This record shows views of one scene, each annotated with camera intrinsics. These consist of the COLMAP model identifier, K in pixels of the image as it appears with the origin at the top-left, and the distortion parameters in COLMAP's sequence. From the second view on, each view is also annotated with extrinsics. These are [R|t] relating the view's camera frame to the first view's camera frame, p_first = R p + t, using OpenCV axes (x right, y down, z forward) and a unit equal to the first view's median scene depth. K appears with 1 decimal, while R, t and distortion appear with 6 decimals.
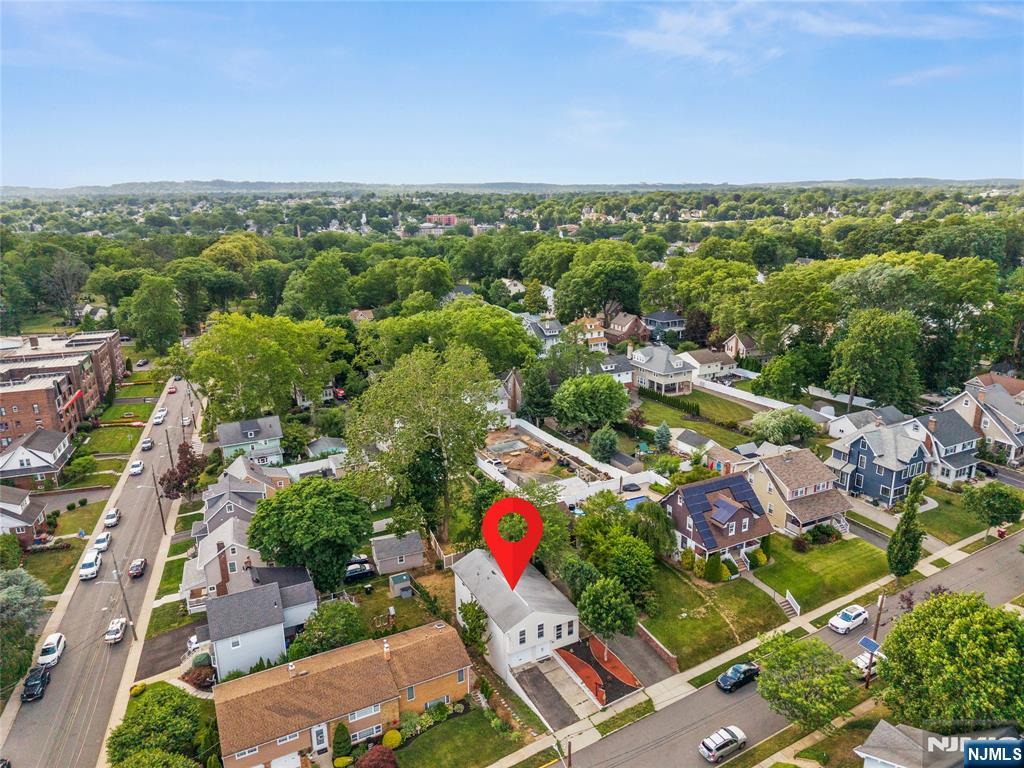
lens RADIAL K [[680.7, 0, 512.0], [0, 680.7, 384.0], [0, 0, 1]] dist [0.037569, -0.041562]
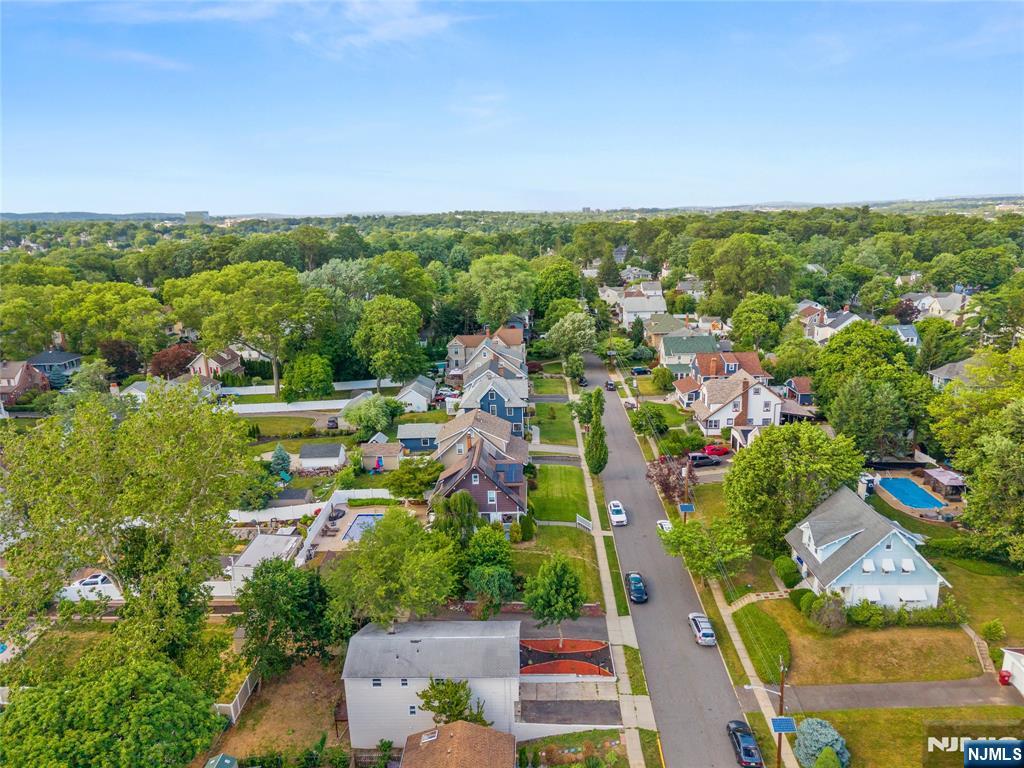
lens RADIAL K [[729.0, 0, 512.4], [0, 729.0, 380.8], [0, 0, 1]] dist [0.010469, -0.002346]
pose [[0.488185, -0.213307, 0.846271, -0.539543], [0.271490, 0.958678, 0.085027, -0.021695], [-0.829439, 0.188245, 0.525923, 0.423238]]
